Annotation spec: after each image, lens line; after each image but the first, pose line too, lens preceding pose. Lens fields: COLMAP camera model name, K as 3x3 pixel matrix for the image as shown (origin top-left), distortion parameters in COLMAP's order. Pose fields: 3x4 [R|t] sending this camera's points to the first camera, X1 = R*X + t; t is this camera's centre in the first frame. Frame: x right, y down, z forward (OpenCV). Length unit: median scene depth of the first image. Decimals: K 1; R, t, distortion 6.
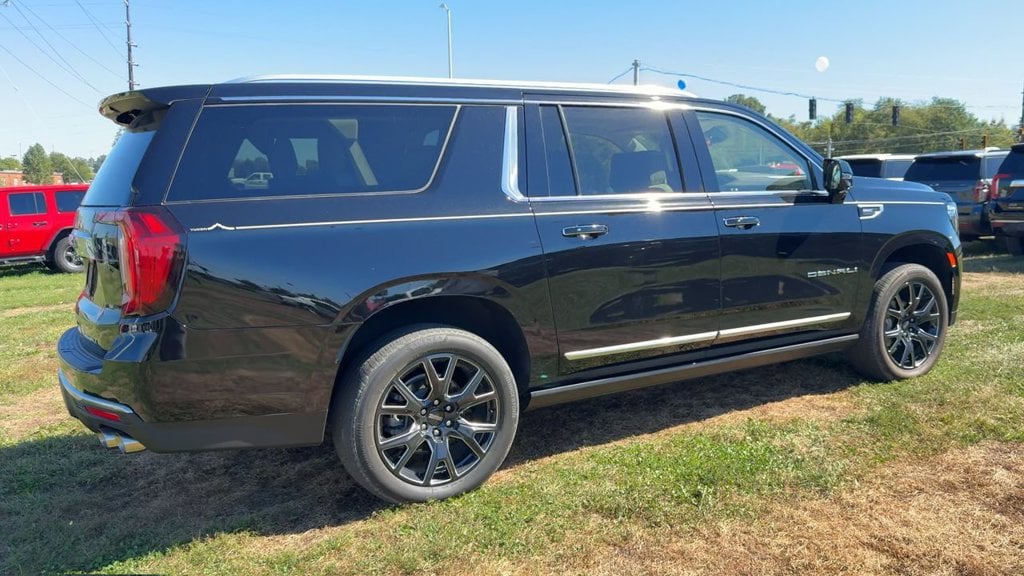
lens RADIAL K [[940.5, 0, 535.7], [0, 940.5, 291.0], [0, 0, 1]] dist [0.014929, 0.011623]
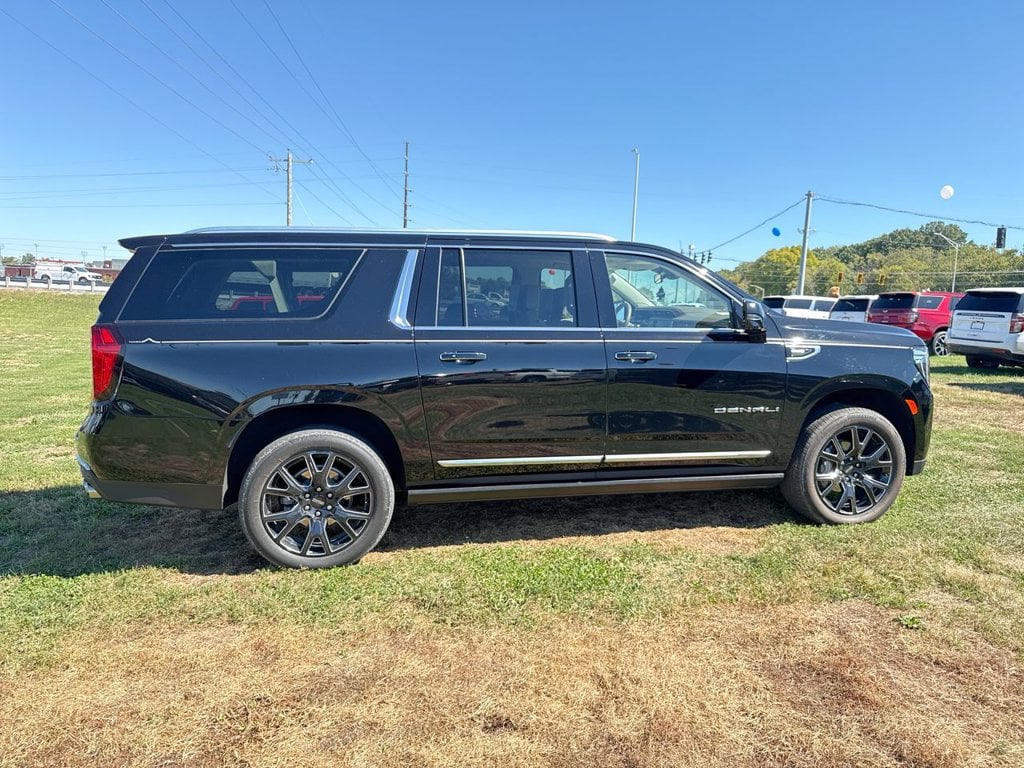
lens RADIAL K [[779.7, 0, 381.2], [0, 779.7, 379.9], [0, 0, 1]] dist [0.033076, -0.049053]
pose [[0.919530, 0.067963, -0.387100, 0.336898], [-0.071876, 0.997404, 0.004378, -0.033593], [0.386392, 0.023798, 0.922027, 0.077478]]
